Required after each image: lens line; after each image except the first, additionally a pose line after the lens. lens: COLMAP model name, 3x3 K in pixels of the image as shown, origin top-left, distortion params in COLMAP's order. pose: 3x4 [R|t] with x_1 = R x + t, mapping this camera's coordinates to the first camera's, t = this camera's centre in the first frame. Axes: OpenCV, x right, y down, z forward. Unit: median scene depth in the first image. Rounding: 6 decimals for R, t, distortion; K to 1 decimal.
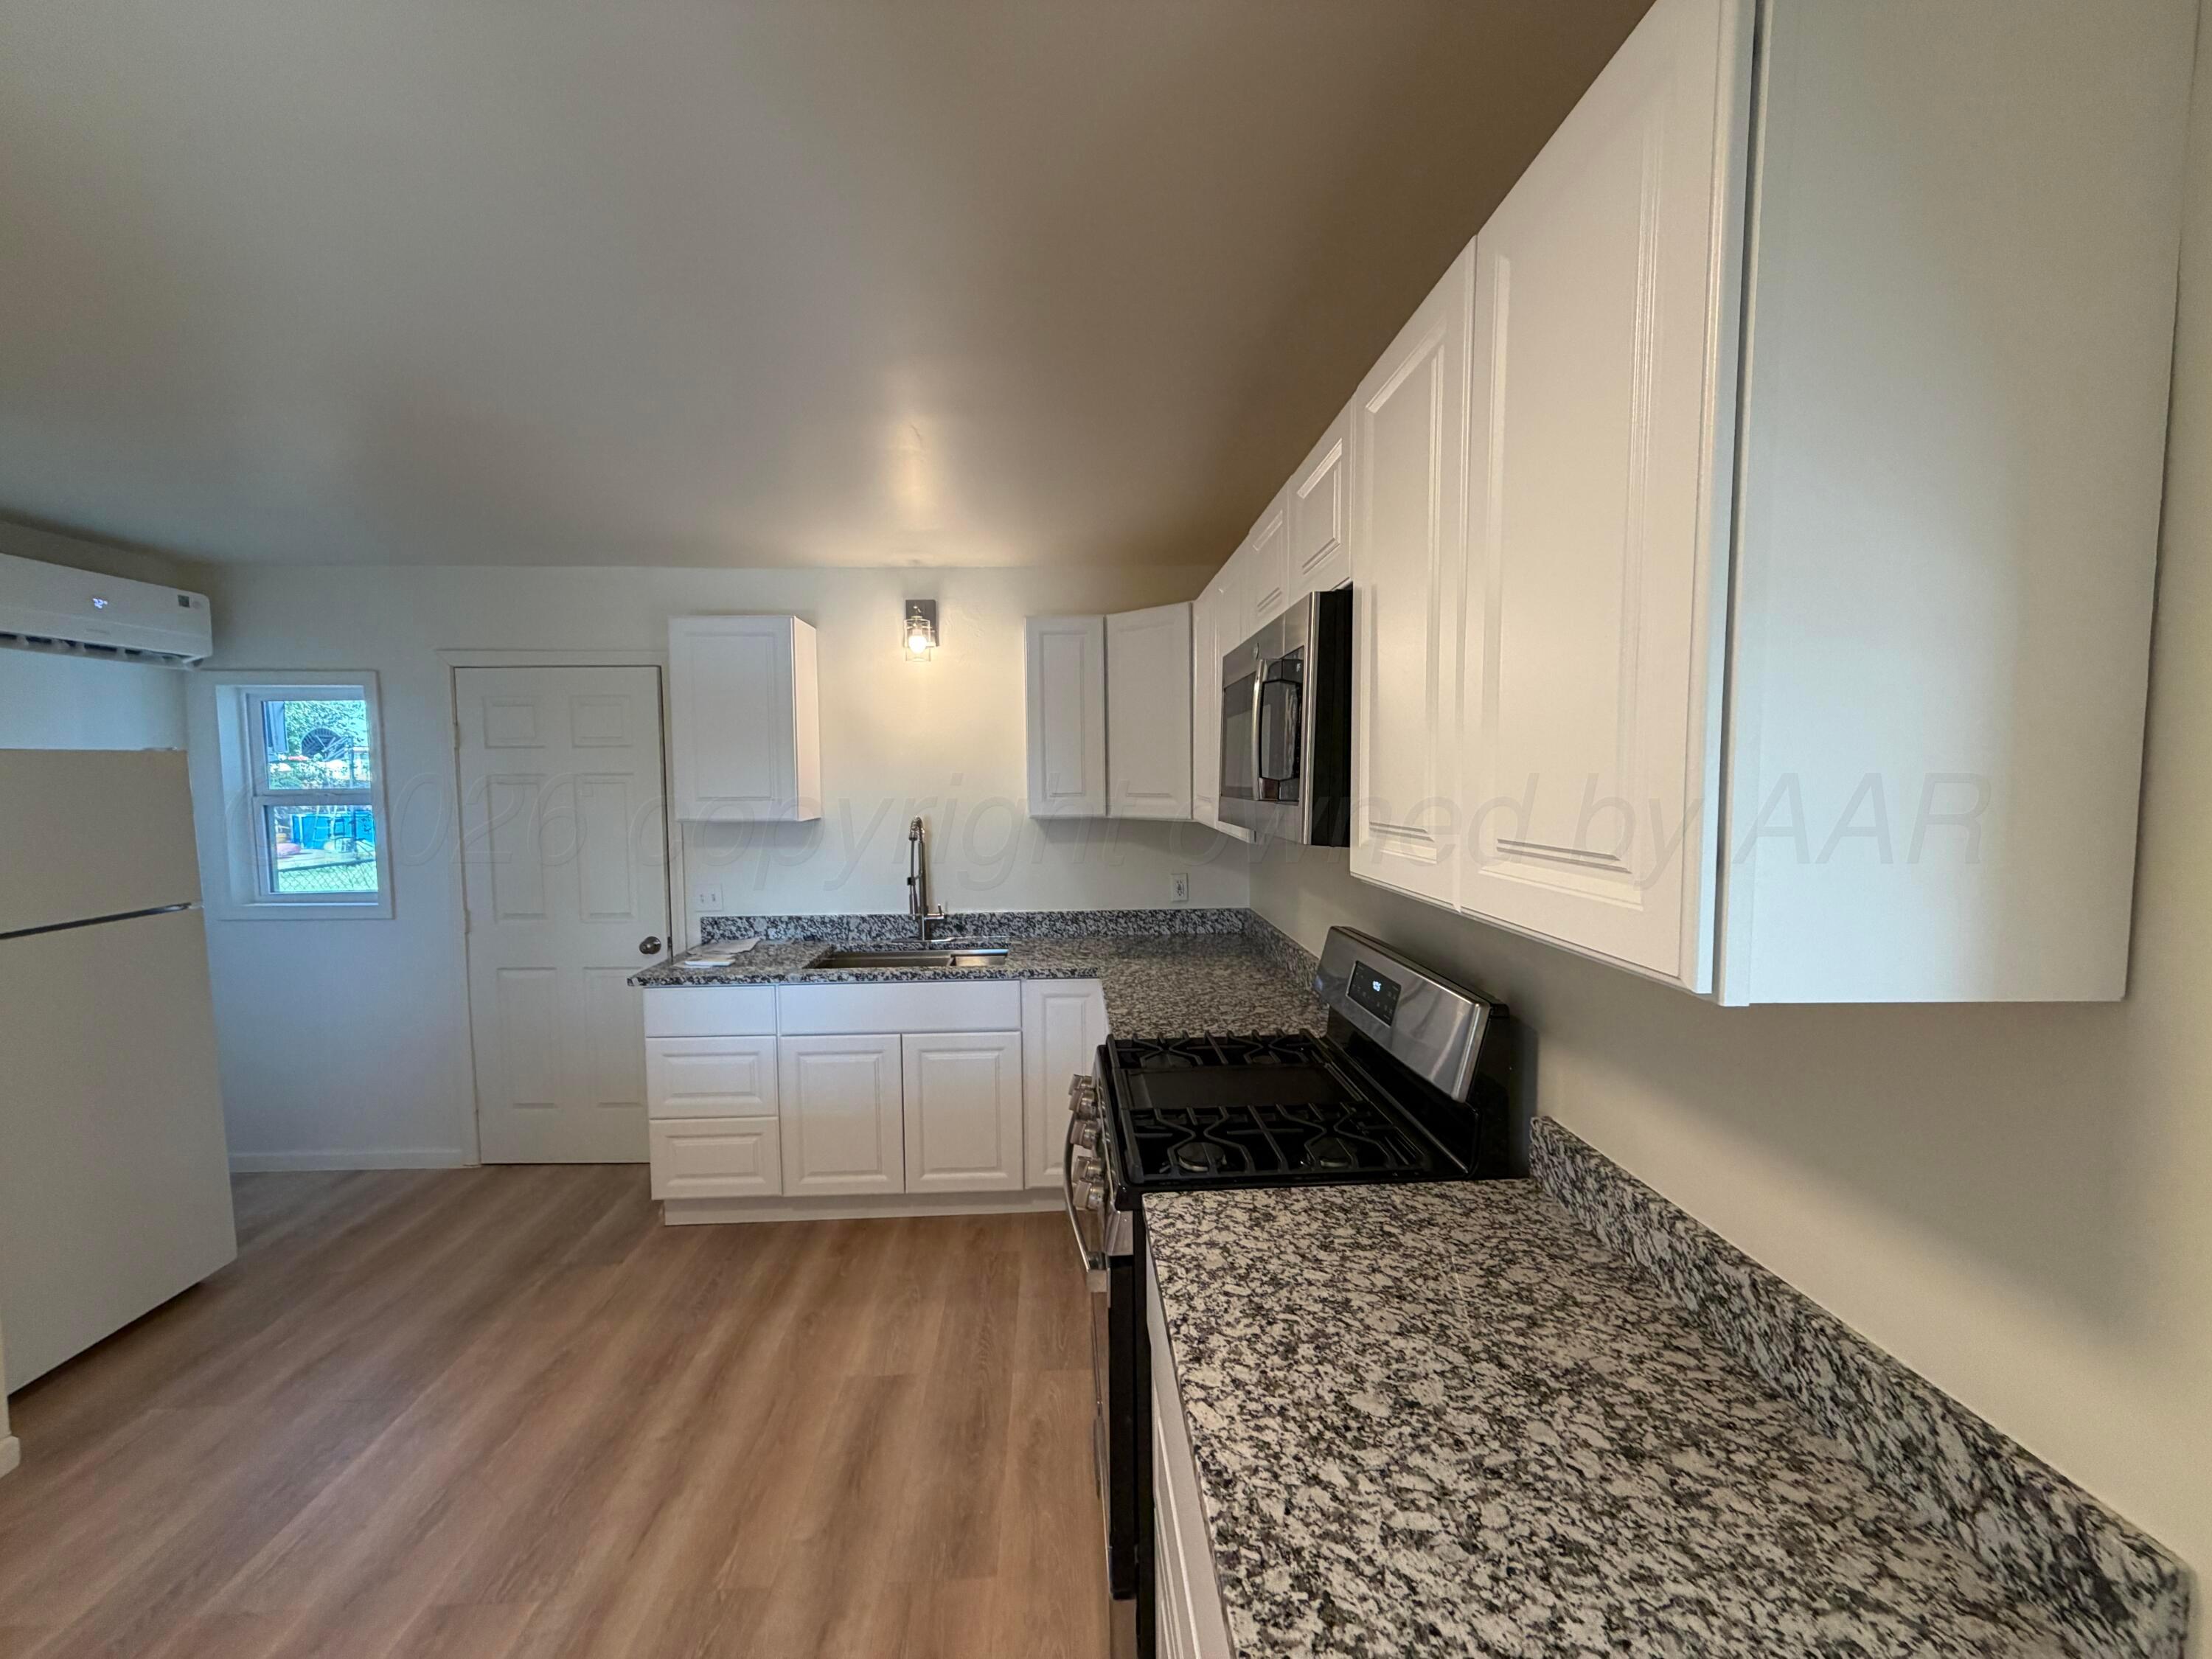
lens RADIAL K [[890.4, 0, 1106.0], [0, 890.4, 829.5], [0, 0, 1]] dist [0.001847, 0.000161]
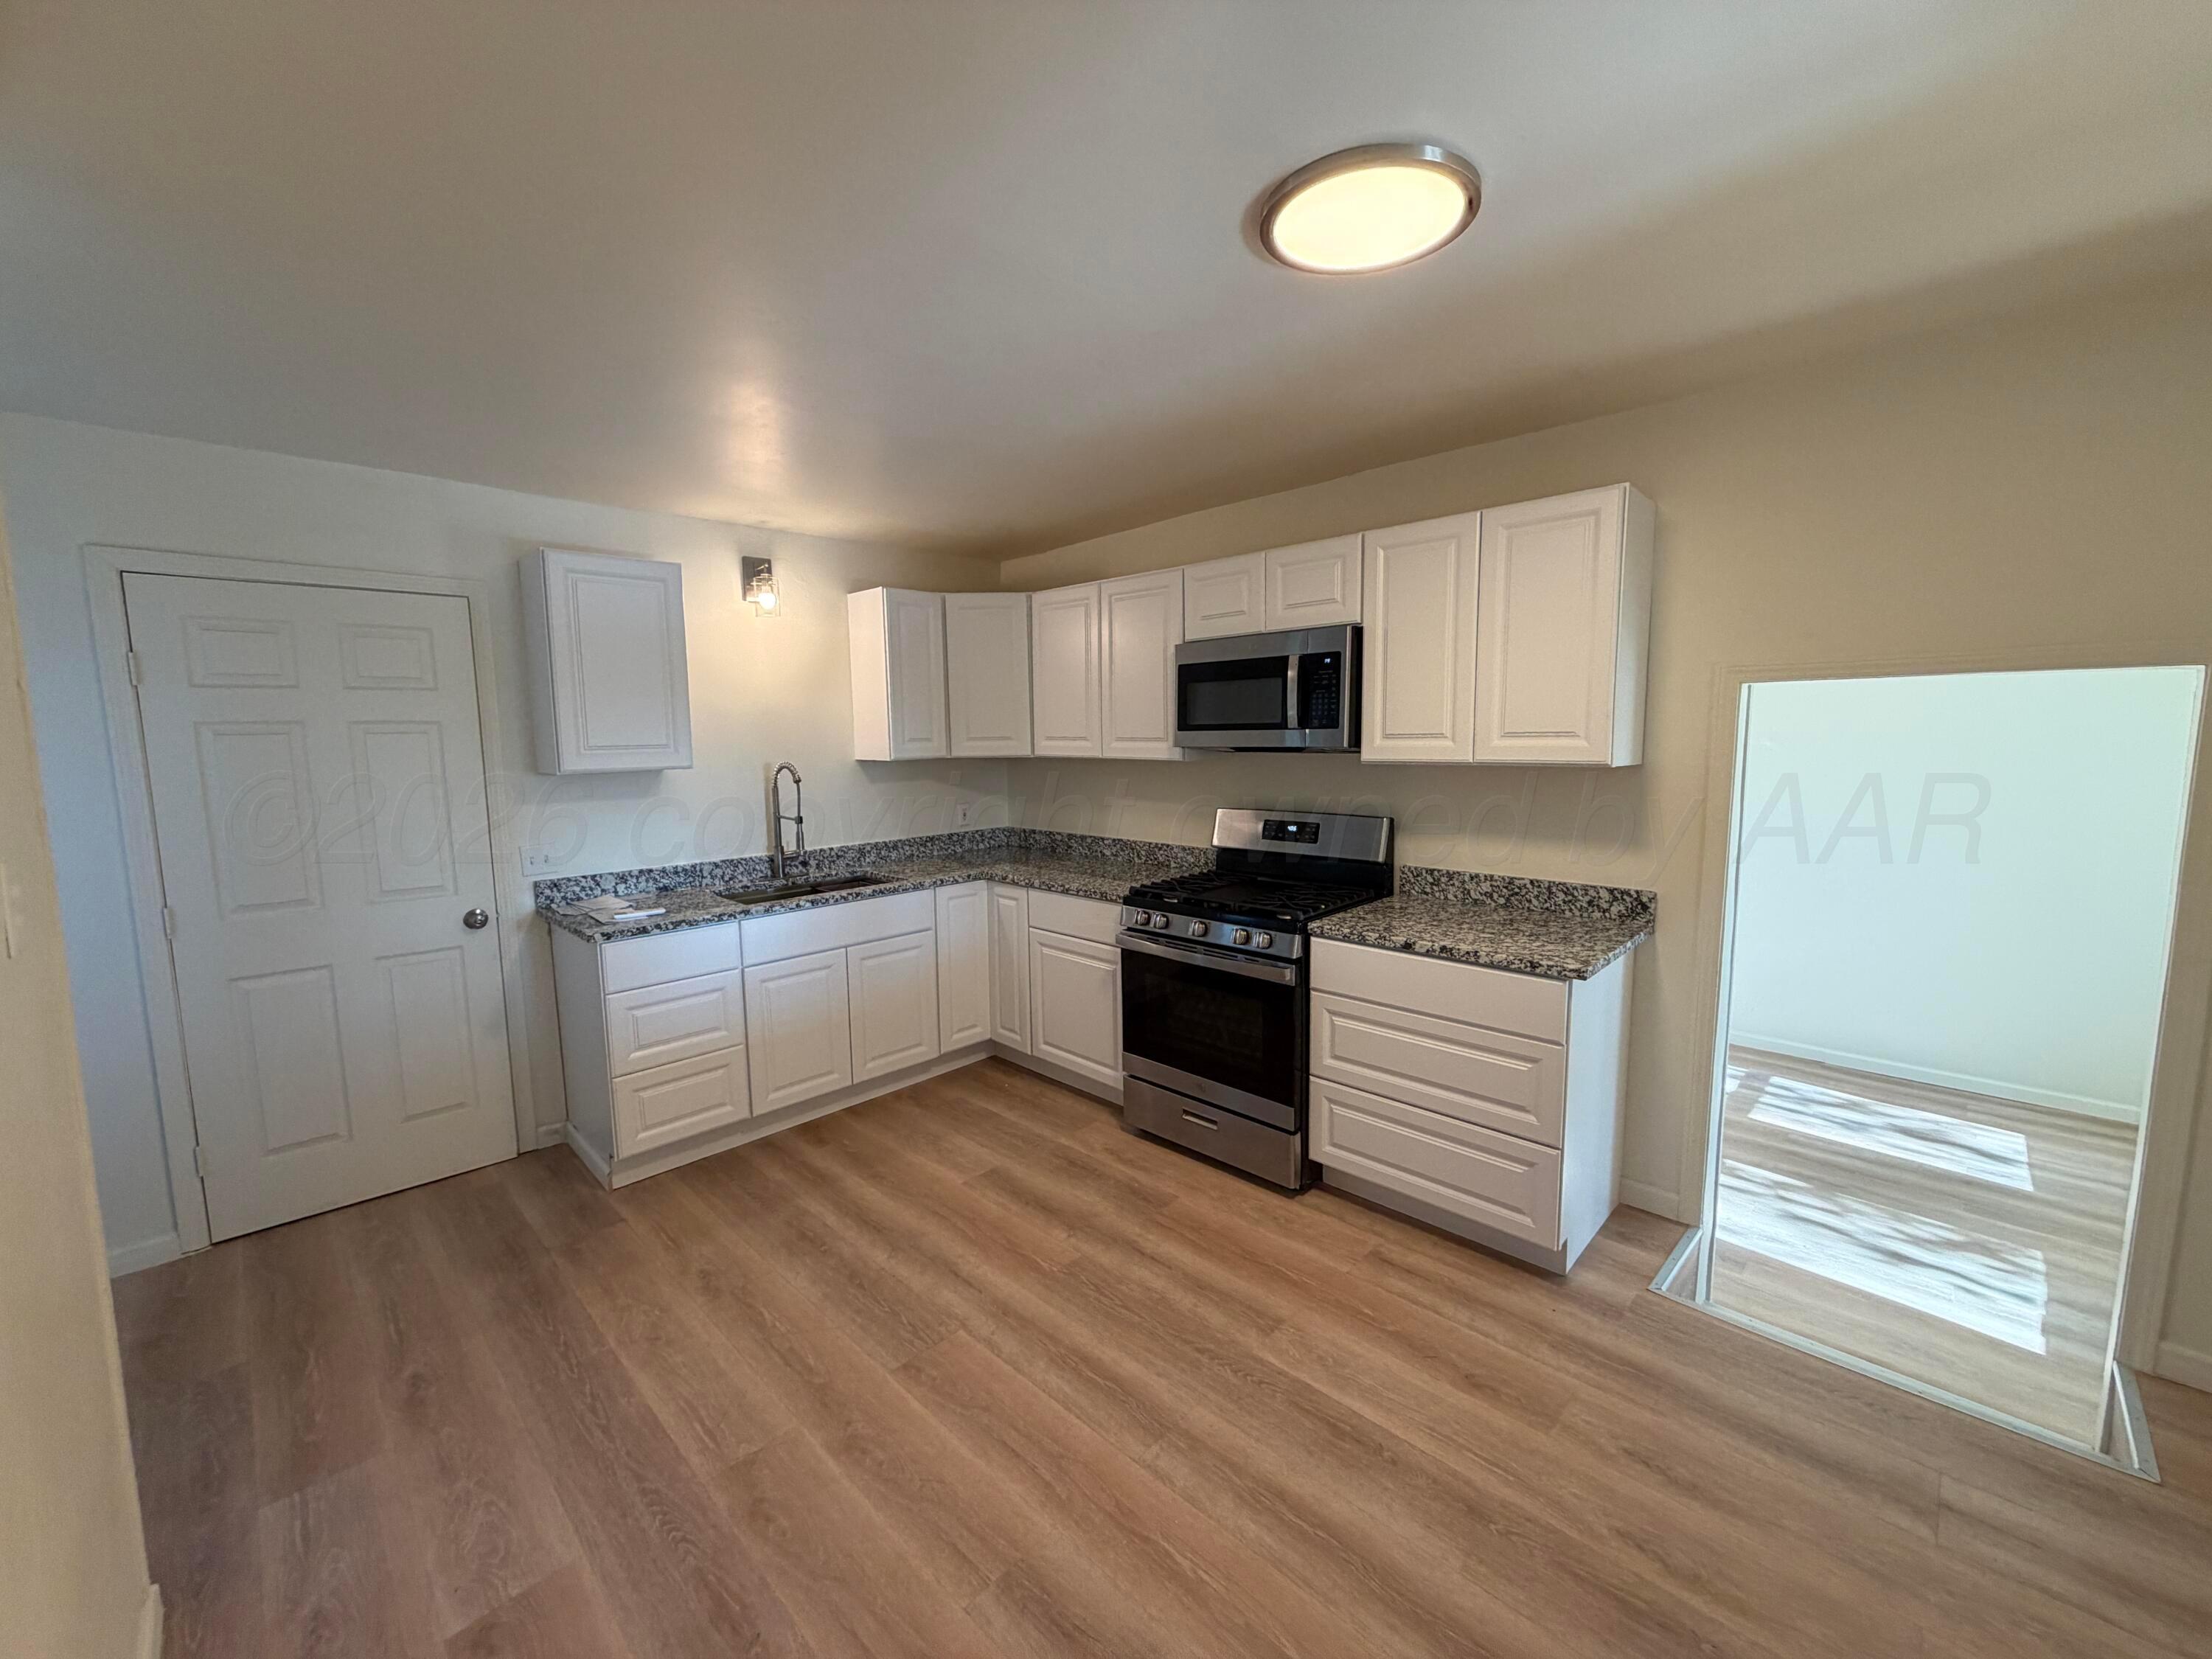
lens RADIAL K [[890.4, 0, 1106.0], [0, 890.4, 829.5], [0, 0, 1]] dist [0.001847, 0.000161]
pose [[0.729648, -0.079556, 0.679180, -0.755638], [0.052168, 0.996791, 0.060715, 0.024671], [-0.681830, -0.008869, 0.731457, -0.070627]]
